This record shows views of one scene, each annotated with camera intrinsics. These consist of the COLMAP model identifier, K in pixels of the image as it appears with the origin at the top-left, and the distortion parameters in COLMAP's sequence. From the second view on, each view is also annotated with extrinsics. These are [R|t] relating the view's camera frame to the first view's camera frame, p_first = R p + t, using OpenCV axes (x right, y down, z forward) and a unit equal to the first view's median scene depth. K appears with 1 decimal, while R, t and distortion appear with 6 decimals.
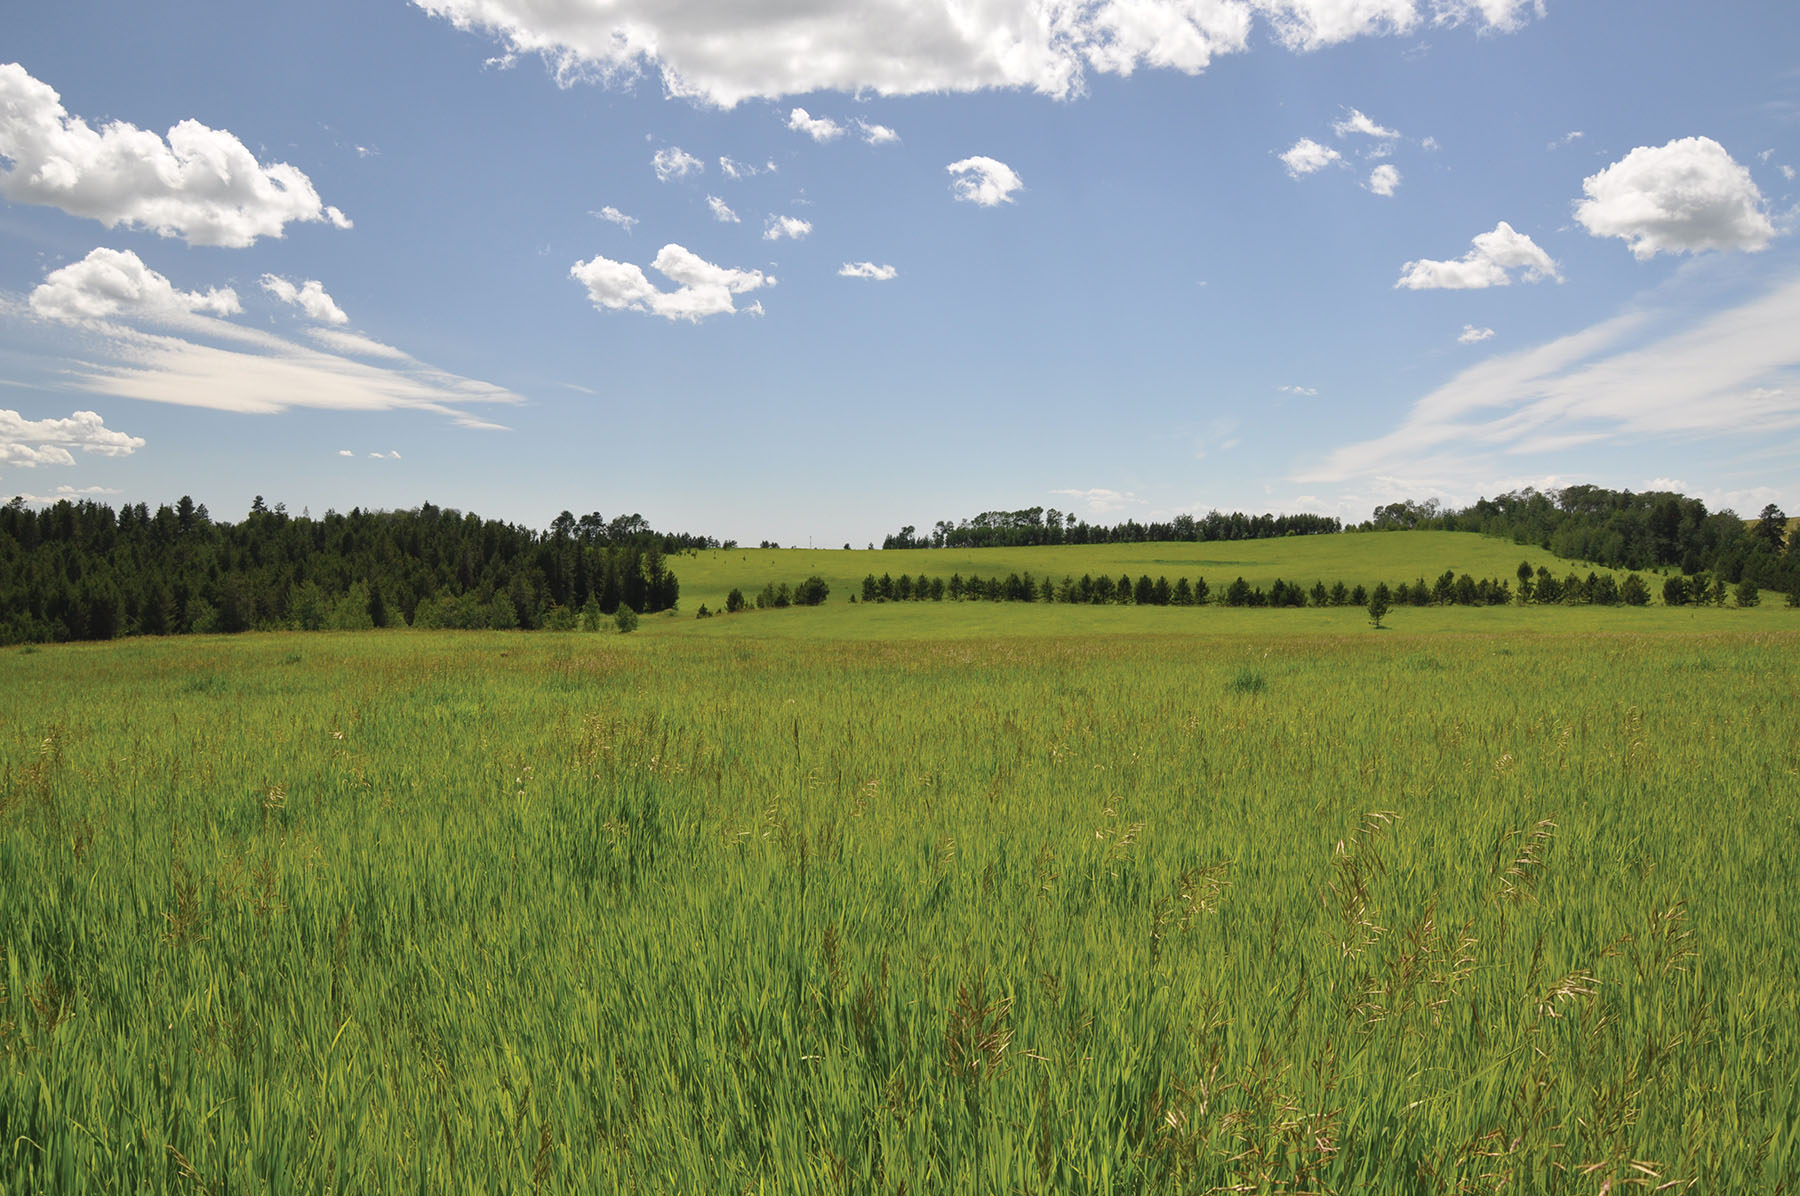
lens RADIAL K [[1420.4, 0, 901.6], [0, 1420.4, 604.2], [0, 0, 1]] dist [-0.044086, 0.003290]
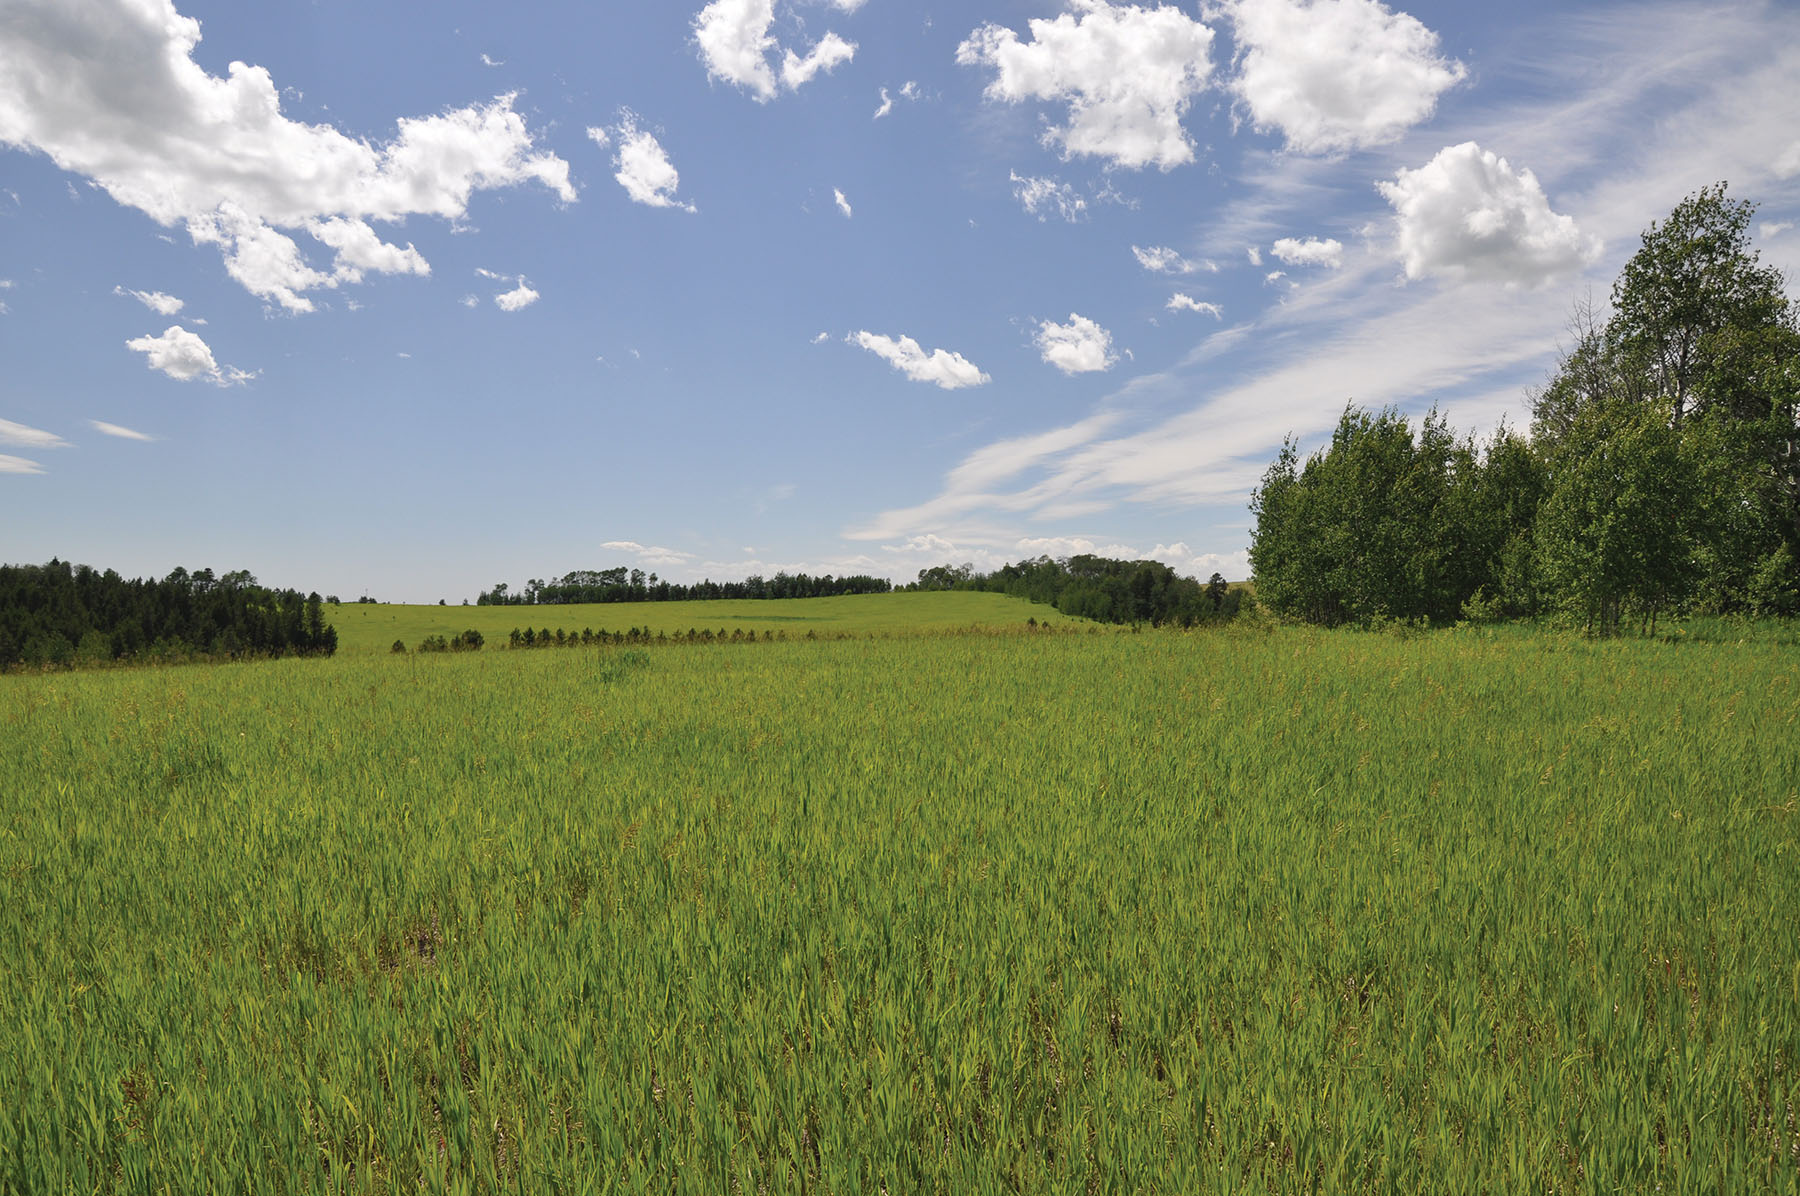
lens RADIAL K [[1420.4, 0, 899.1], [0, 1420.4, 596.6], [0, 0, 1]] dist [-0.044086, 0.003290]
pose [[0.952323, 0.005985, 0.305031, -0.034442], [0.007781, 0.999006, -0.043896, 0.003498], [-0.304991, 0.044177, 0.951330, -0.096655]]
